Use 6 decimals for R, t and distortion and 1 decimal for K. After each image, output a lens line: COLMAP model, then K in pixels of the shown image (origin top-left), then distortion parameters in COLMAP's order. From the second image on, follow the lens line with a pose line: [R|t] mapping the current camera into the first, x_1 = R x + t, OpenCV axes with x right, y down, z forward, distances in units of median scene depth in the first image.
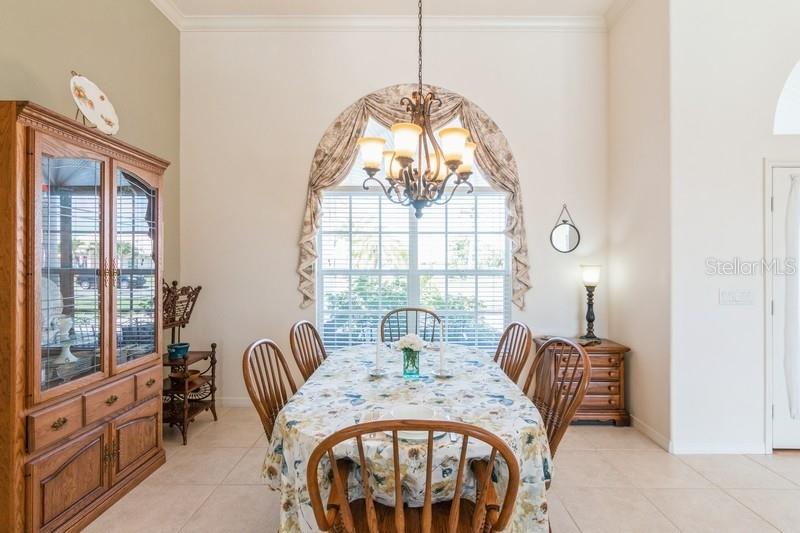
lens RADIAL K [[404.1, 0, 404.1], [0, 404.1, 263.6], [0, 0, 1]] dist [-0.002250, -0.000118]
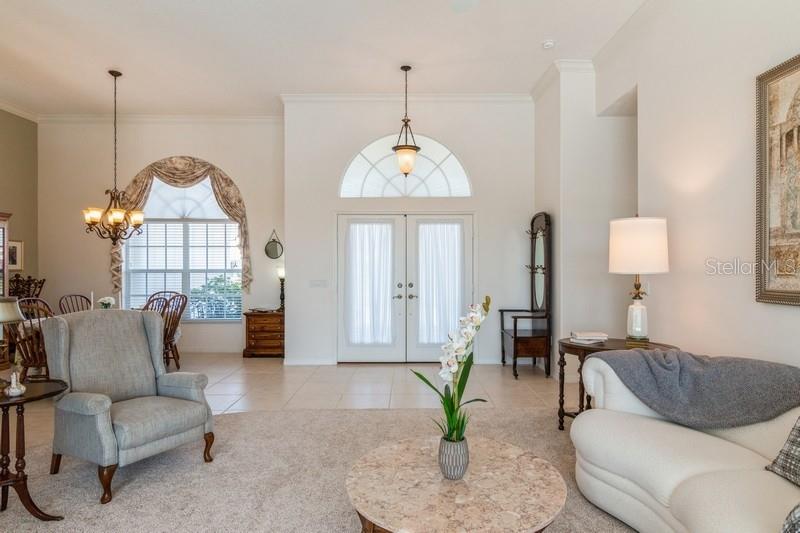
lens RADIAL K [[460.6, 0, 406.8], [0, 460.6, 266.7], [0, 0, 1]] dist [-0.004557, 0.002375]
pose [[0.999809, -0.003275, 0.019250, 0.910548], [0.003174, 0.999981, 0.005272, -0.002494], [-0.019267, -0.005210, 0.999801, -0.900738]]
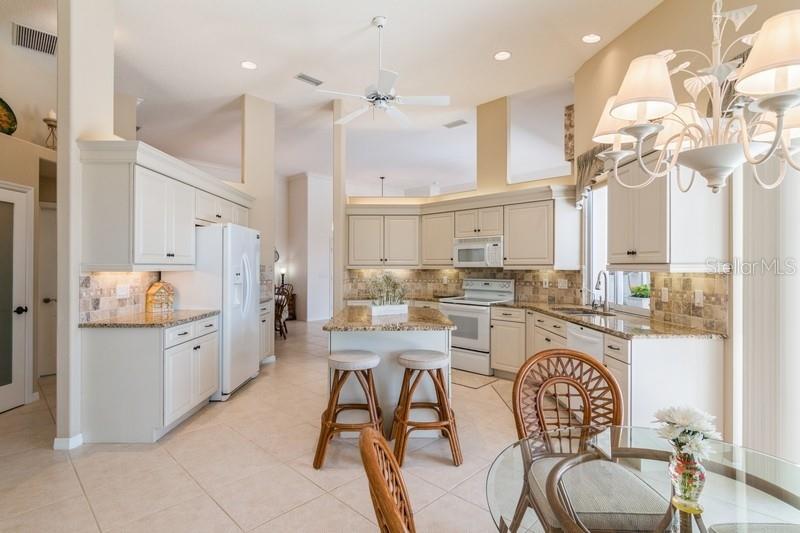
lens RADIAL K [[404.1, 0, 400.0], [0, 404.1, 266.3], [0, 0, 1]] dist [-0.002250, -0.000118]
pose [[0.696796, 0.004902, 0.717252, -0.954442], [-0.007647, 0.999971, 0.000595, -0.005984], [-0.717228, -0.005900, 0.696813, -1.491219]]
